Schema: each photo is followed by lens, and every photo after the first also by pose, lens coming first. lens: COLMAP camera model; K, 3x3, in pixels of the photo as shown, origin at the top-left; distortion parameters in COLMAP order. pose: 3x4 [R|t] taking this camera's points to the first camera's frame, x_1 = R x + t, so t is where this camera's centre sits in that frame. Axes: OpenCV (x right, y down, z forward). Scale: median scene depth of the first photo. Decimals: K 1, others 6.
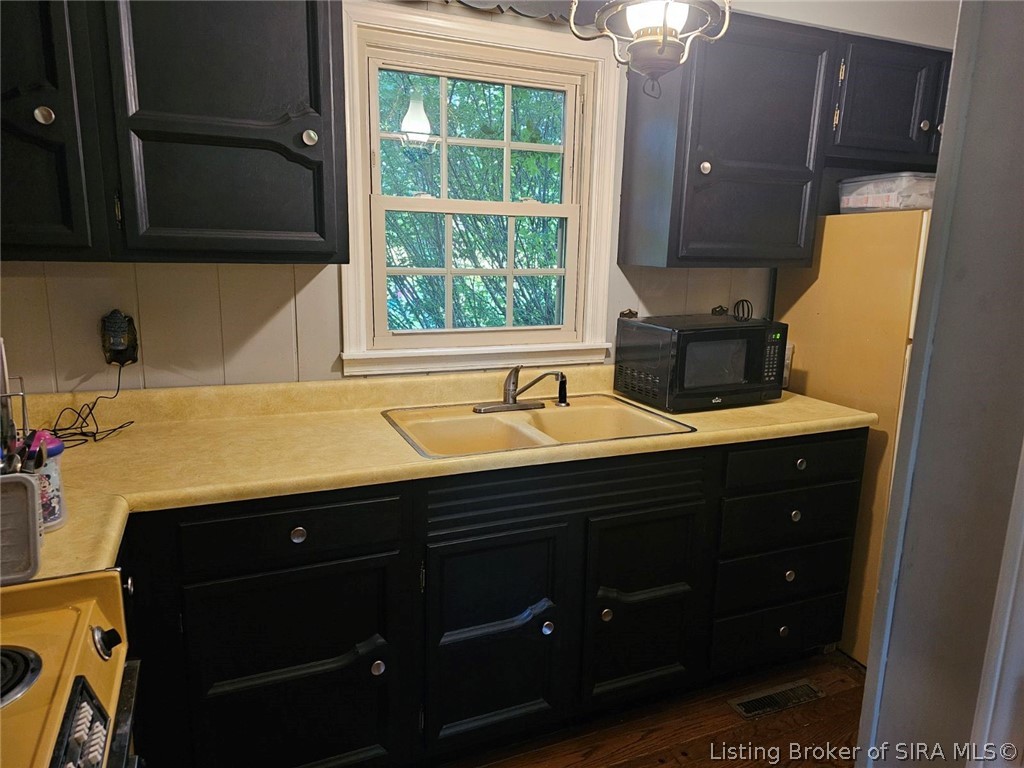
lens RADIAL K [[695.4, 0, 512.0], [0, 695.4, 384.0], [0, 0, 1]] dist [0.032203, -0.002103]
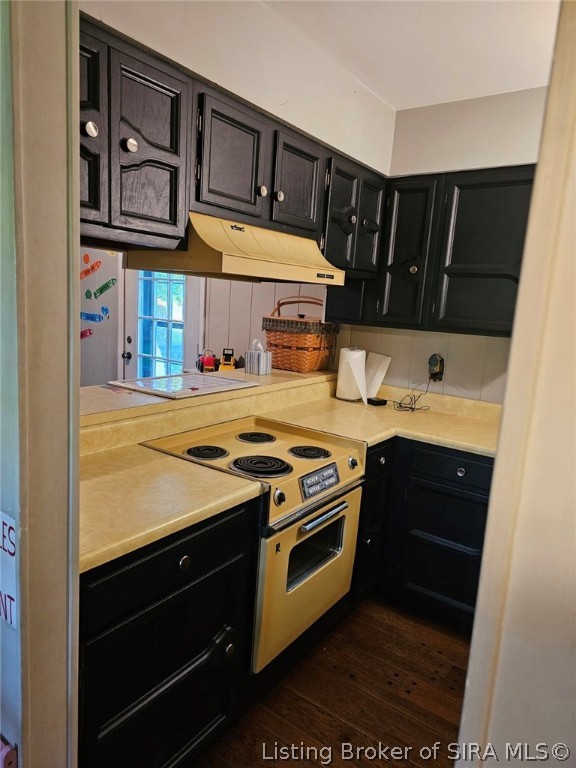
lens RADIAL K [[521.5, 0, 288.0], [0, 521.5, 384.0], [0, 0, 1]] dist [0.032203, -0.002103]
pose [[0.519225, 0.146923, -0.841914, 0.534182], [-0.229476, 0.972904, 0.028260, 0.038707], [0.823253, 0.178526, 0.538872, -0.194182]]
